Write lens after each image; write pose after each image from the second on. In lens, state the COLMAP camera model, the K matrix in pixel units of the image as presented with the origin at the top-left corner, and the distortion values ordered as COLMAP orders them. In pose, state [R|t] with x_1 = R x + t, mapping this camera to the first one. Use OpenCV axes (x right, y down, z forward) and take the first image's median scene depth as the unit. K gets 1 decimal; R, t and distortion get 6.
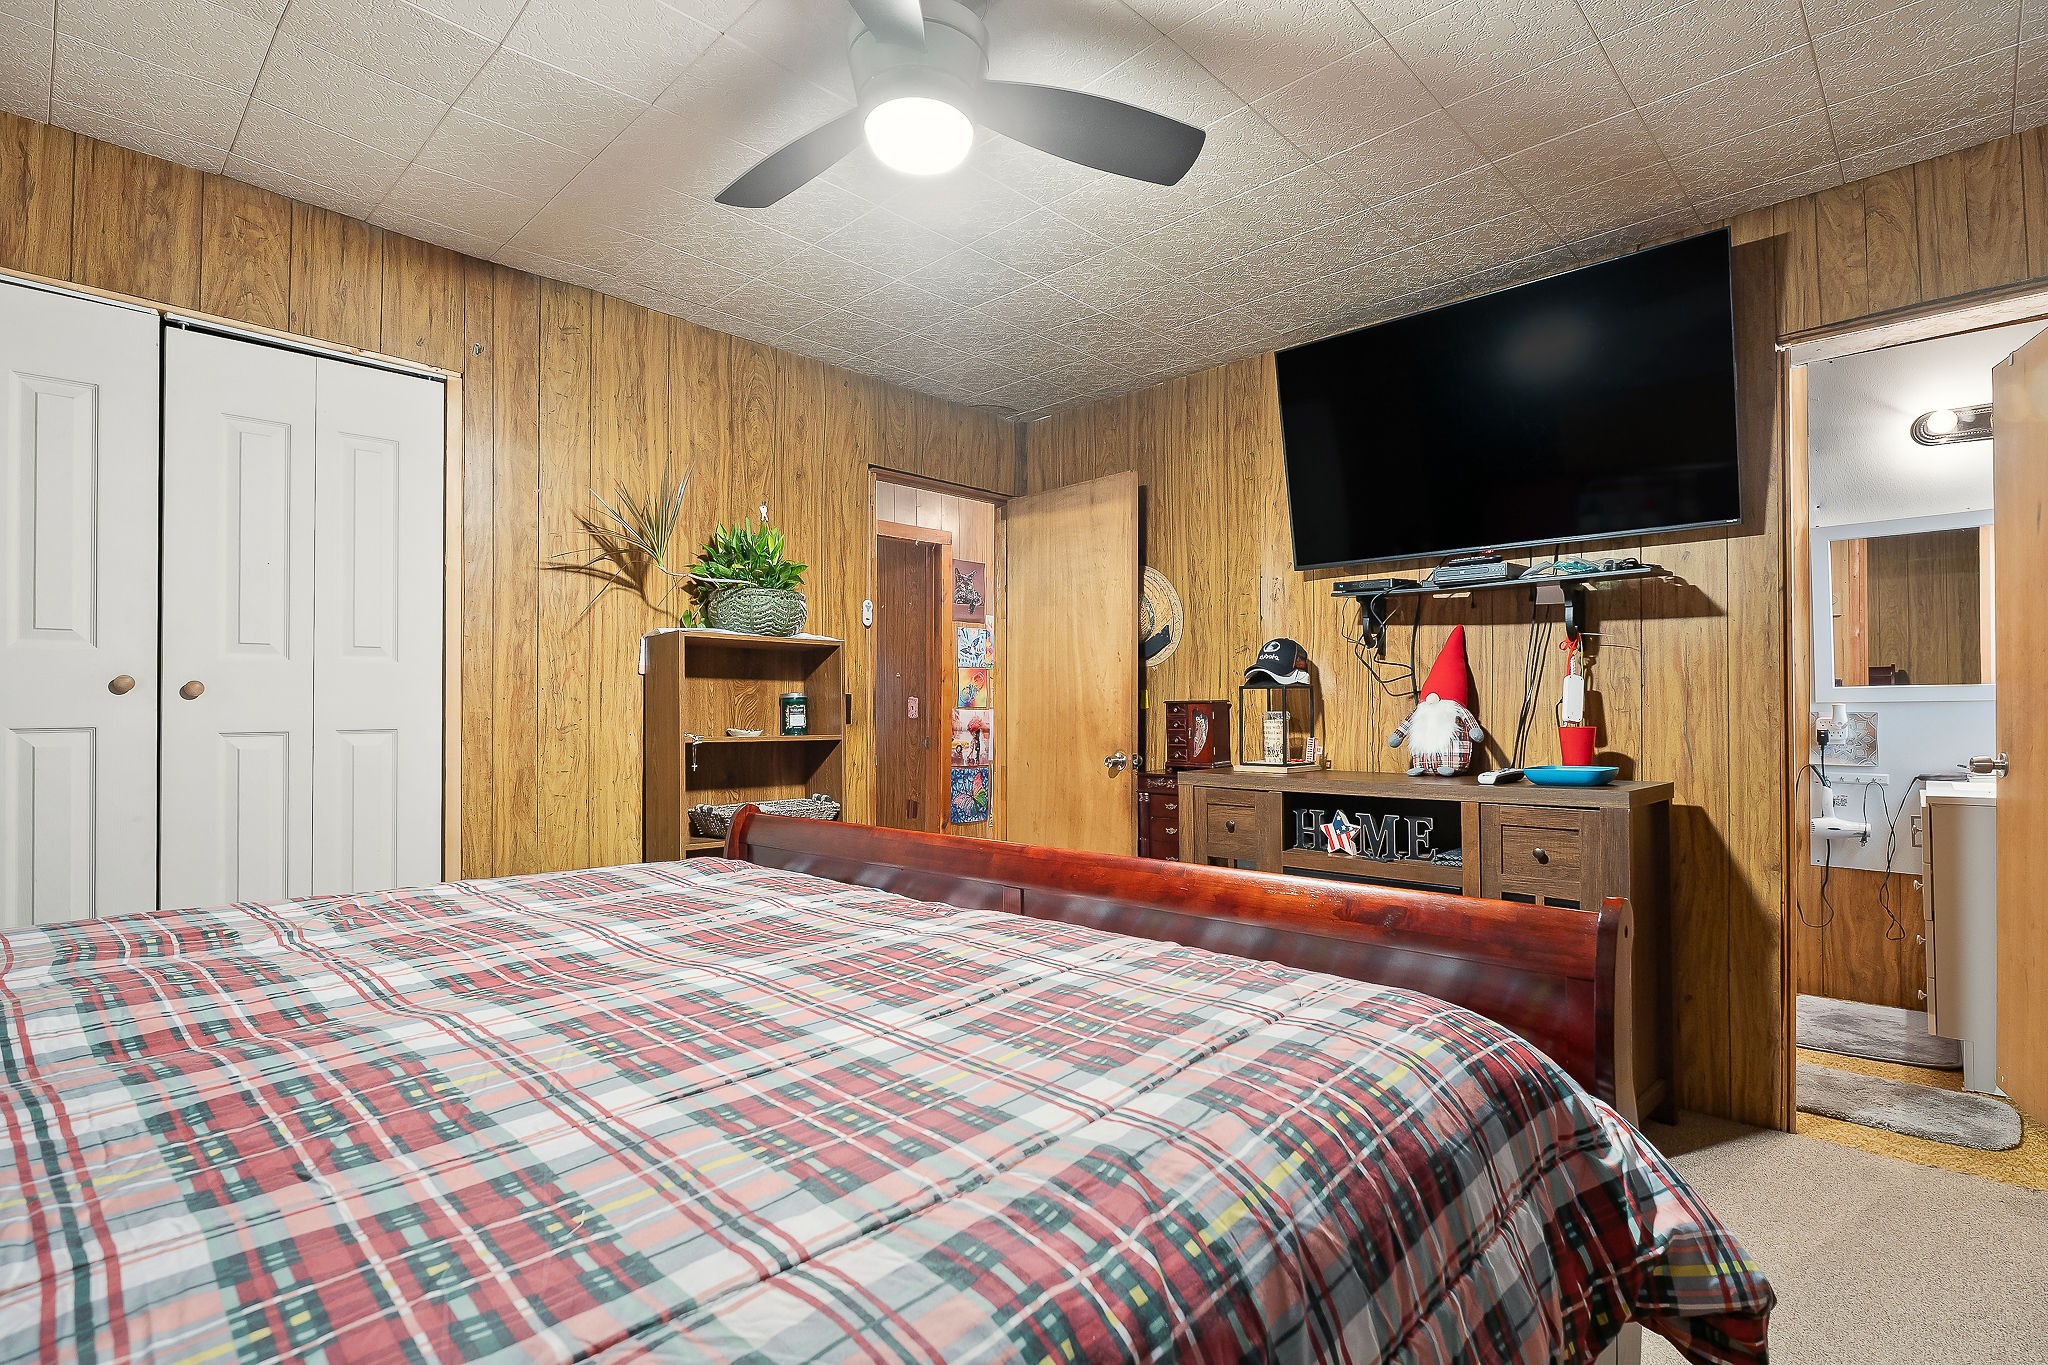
lens RADIAL K [[984.5, 0, 1028.4], [0, 984.5, 689.0], [0, 0, 1]] dist [-0.004355, -0.000325]
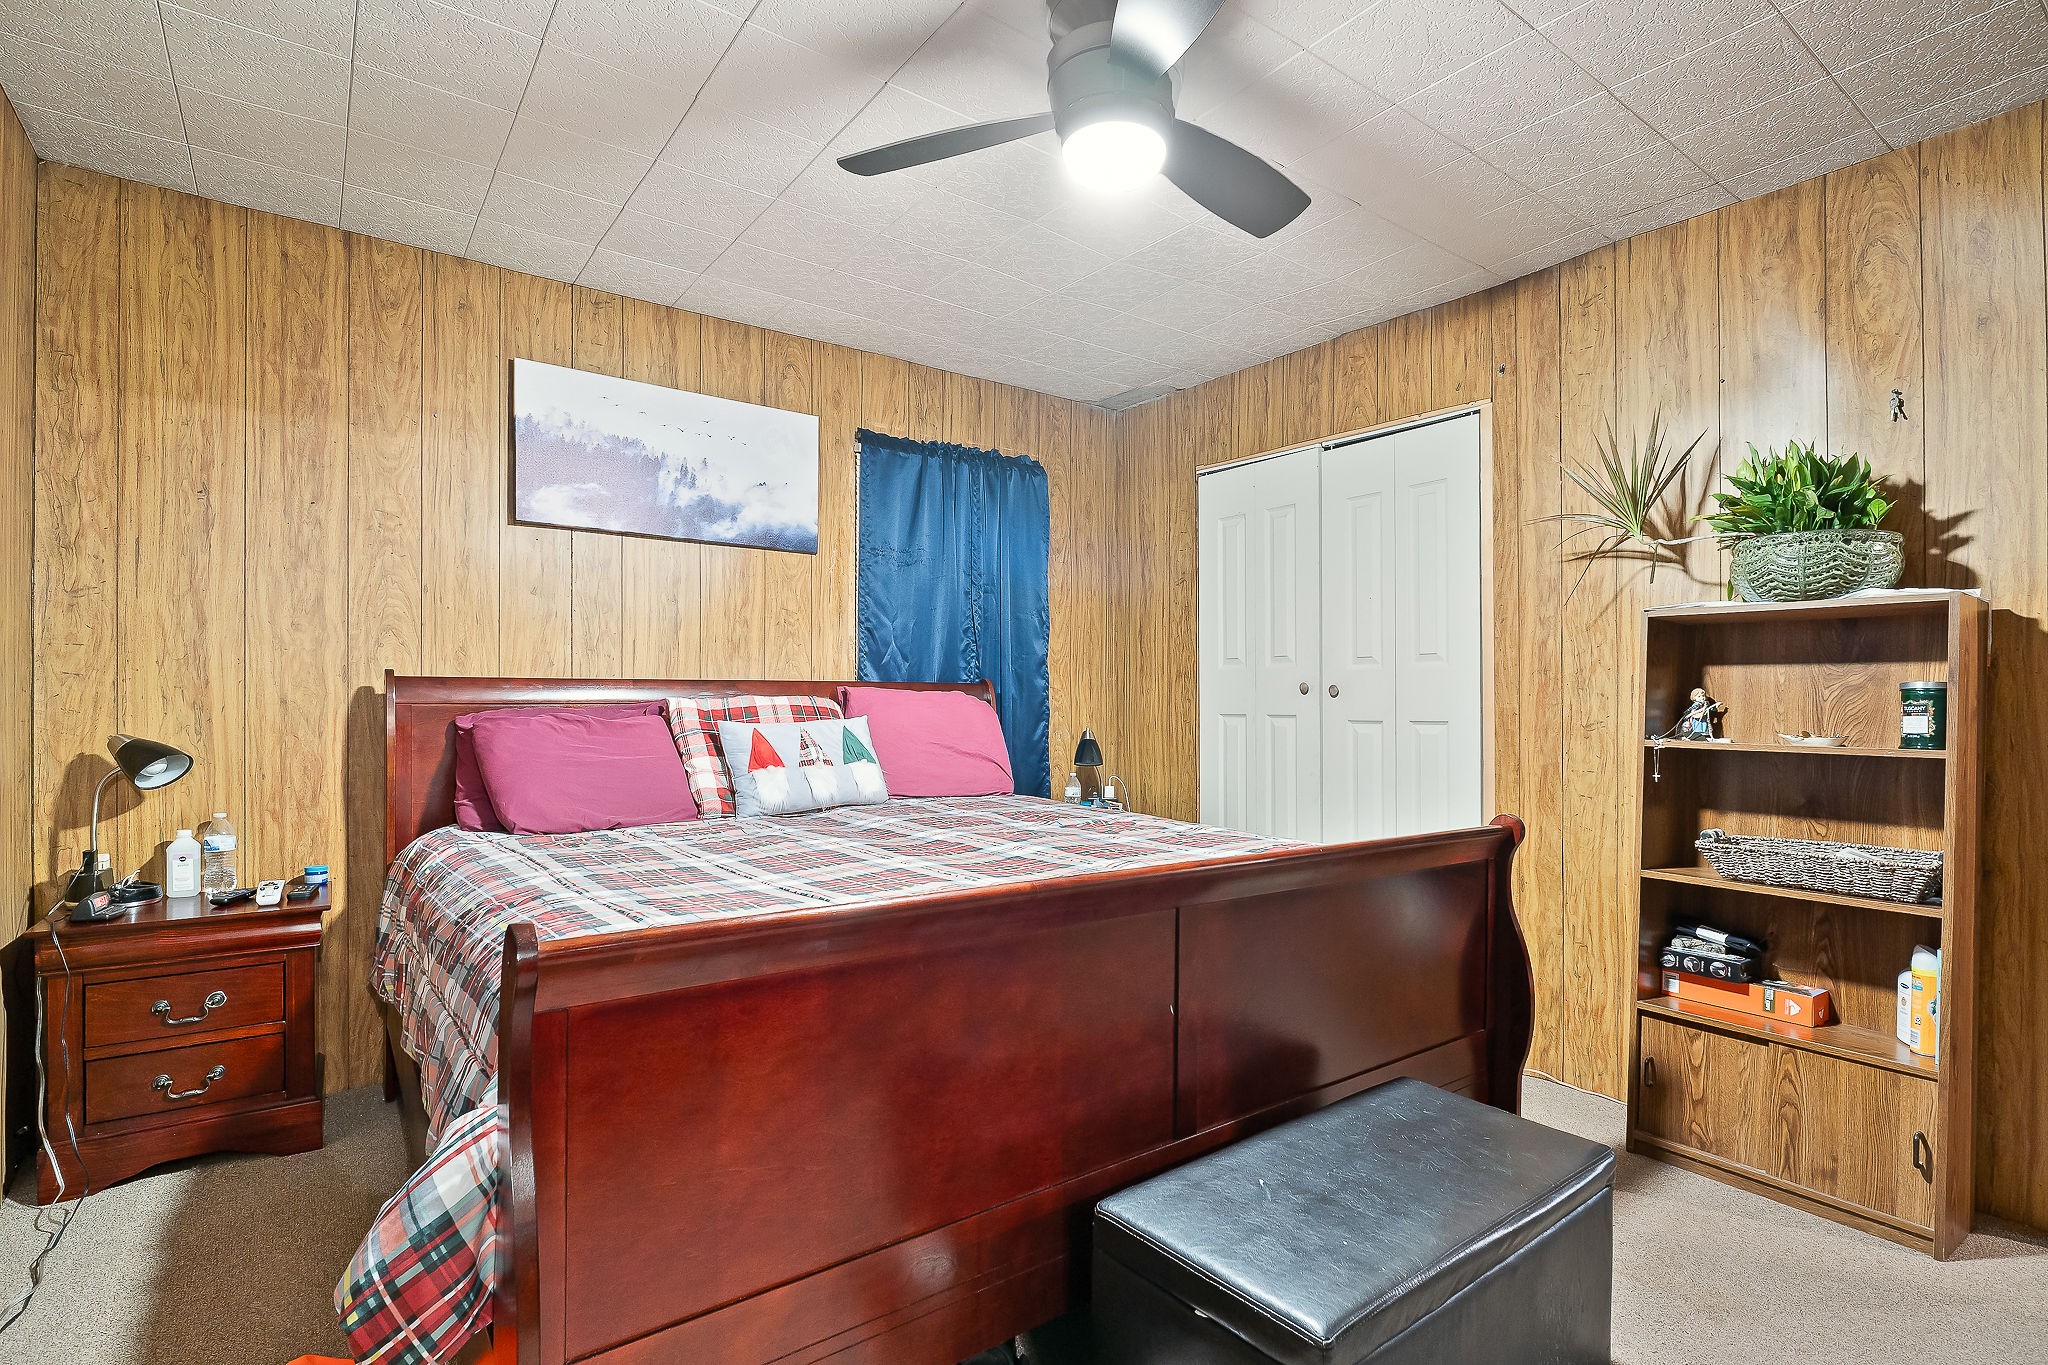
lens RADIAL K [[984.5, 0, 1023.8], [0, 984.5, 699.1], [0, 0, 1]] dist [-0.004355, -0.000325]
pose [[-0.166238, -0.002415, -0.986083, 0.551198], [0.016250, 0.999854, -0.005188, 0.010516], [0.985952, -0.016887, -0.166174, 0.623287]]
